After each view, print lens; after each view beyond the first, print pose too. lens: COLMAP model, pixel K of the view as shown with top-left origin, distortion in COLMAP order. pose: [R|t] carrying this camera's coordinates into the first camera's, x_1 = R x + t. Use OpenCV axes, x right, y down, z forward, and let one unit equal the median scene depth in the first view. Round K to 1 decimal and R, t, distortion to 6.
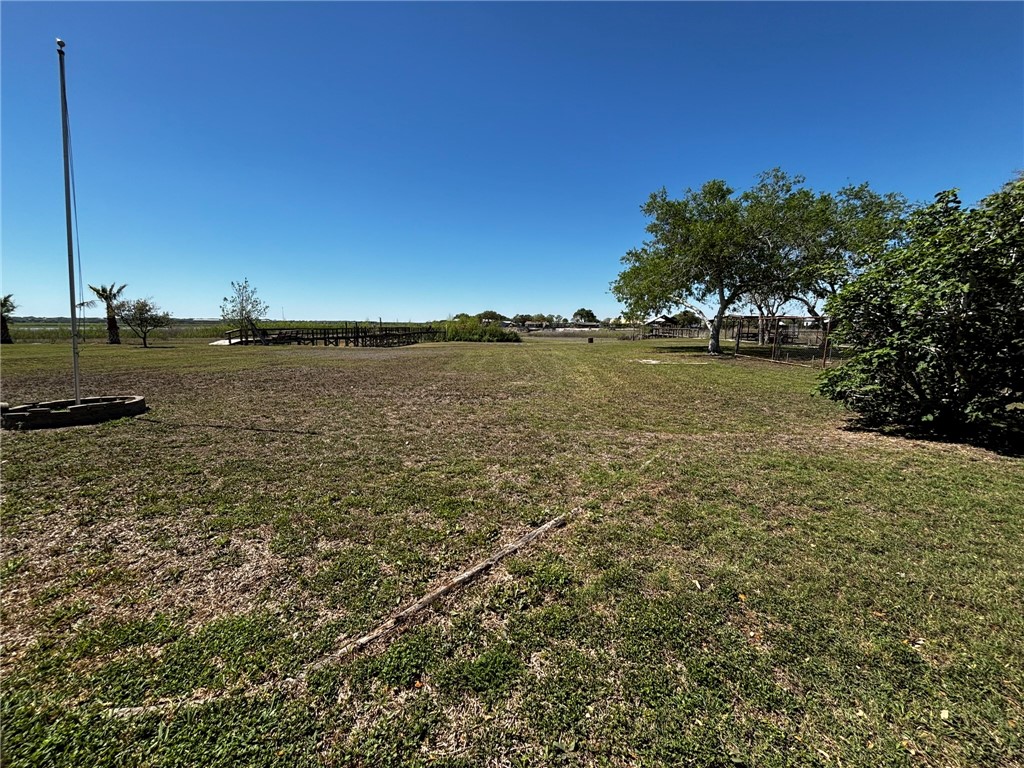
lens RADIAL K [[412.9, 0, 510.5], [0, 412.9, 385.1], [0, 0, 1]] dist [-0.000939, -0.000759]
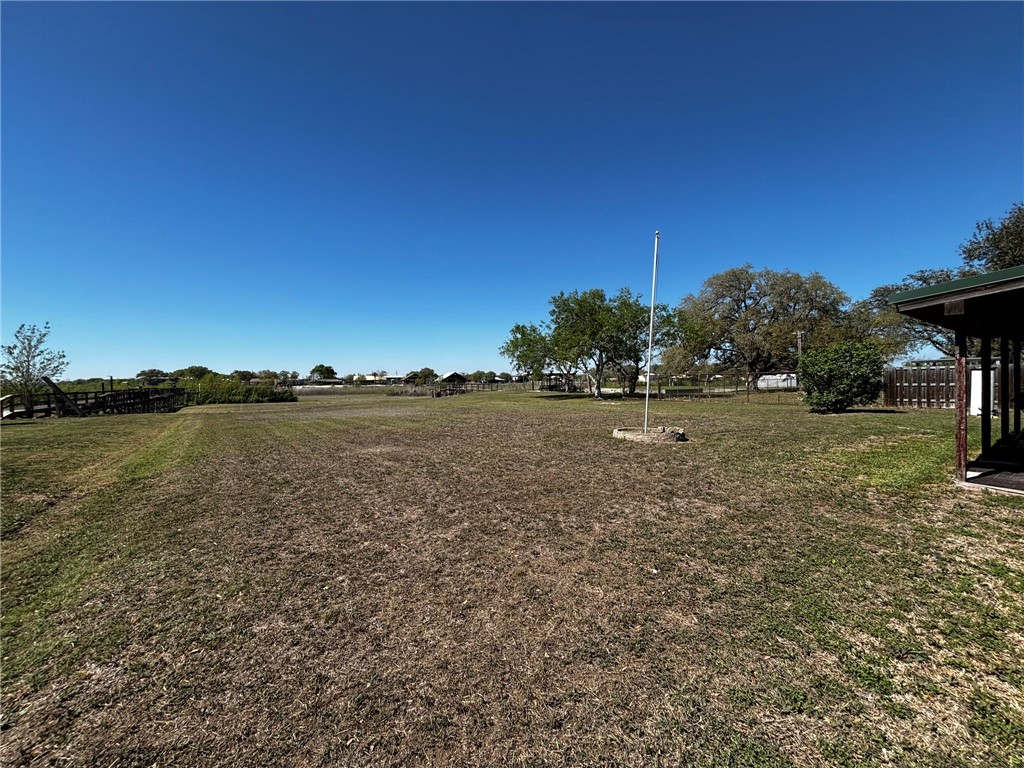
lens RADIAL K [[413.3, 0, 510.7], [0, 413.3, 381.8], [0, 0, 1]] dist [0.000763, -0.000641]
pose [[0.799649, -0.015405, 0.600271, -3.265562], [0.100722, 0.988948, -0.108798, -0.033533], [-0.591960, 0.147460, 0.792362, 0.006231]]
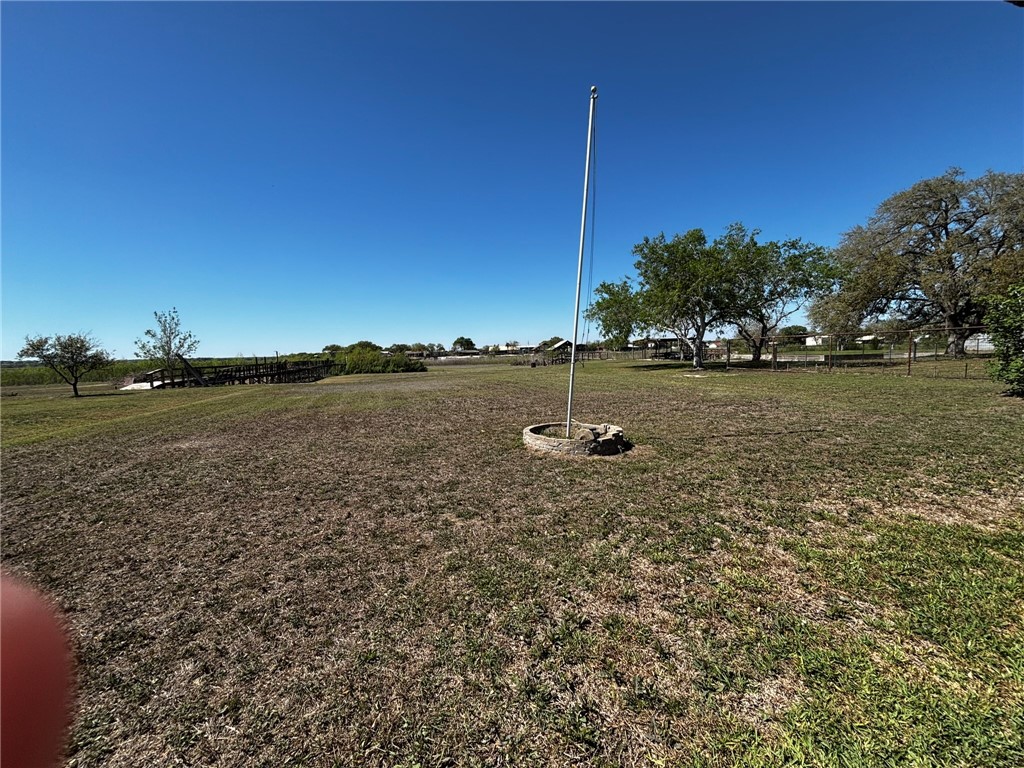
lens RADIAL K [[413.3, 0, 510.7], [0, 413.3, 381.8], [0, 0, 1]] dist [0.000763, -0.000641]
pose [[0.950561, -0.055997, 0.305447, -1.970340], [0.079047, 0.994839, -0.063615, -0.029445], [-0.300308, 0.084614, 0.950082, 0.129715]]
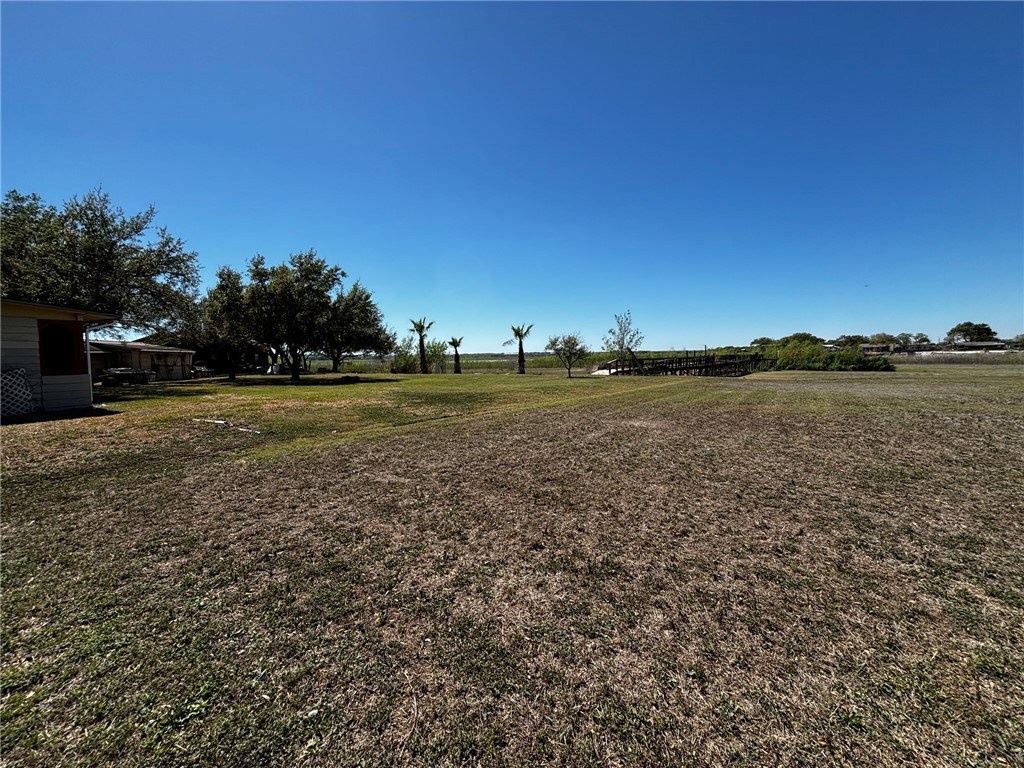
lens RADIAL K [[413.3, 0, 510.7], [0, 413.3, 381.8], [0, 0, 1]] dist [0.000763, -0.000641]
pose [[0.805270, 0.013899, -0.592745, -2.010468], [-0.059957, 0.996509, -0.058089, -0.033290], [0.589868, 0.082316, 0.803293, 0.126067]]
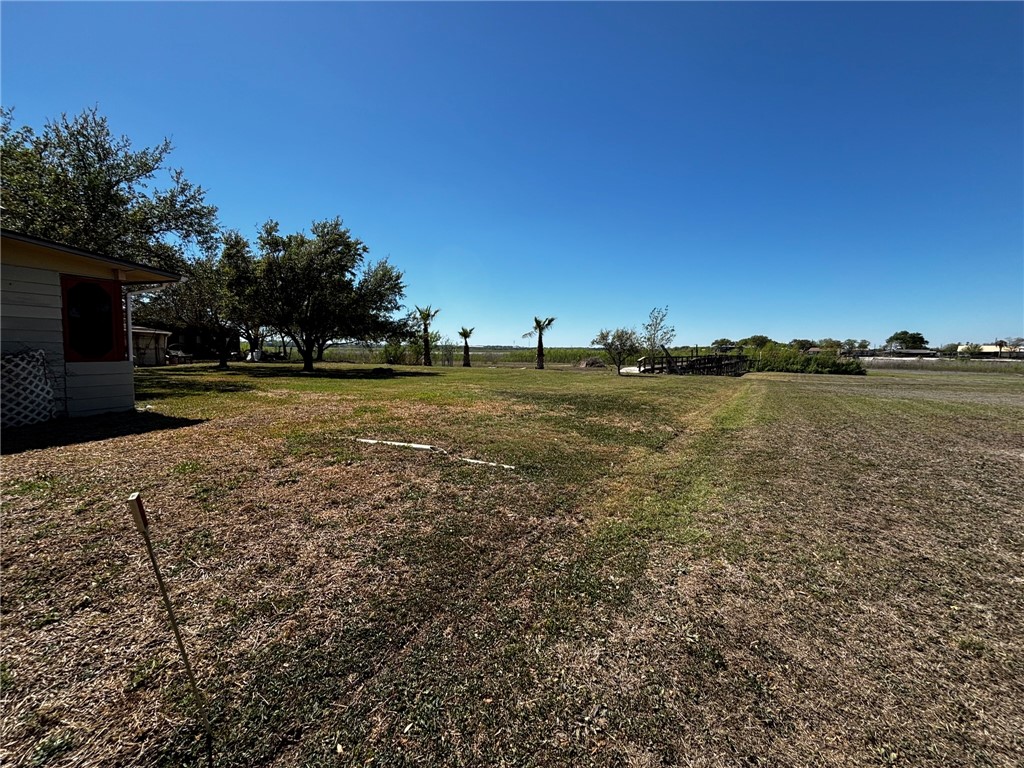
lens RADIAL K [[413.3, 0, 510.7], [0, 413.3, 381.8], [0, 0, 1]] dist [0.000763, -0.000641]
pose [[0.856942, 0.043859, -0.513544, -3.329048], [-0.080024, 0.995612, -0.048505, -0.028594], [0.509163, 0.082662, 0.856692, -0.016387]]
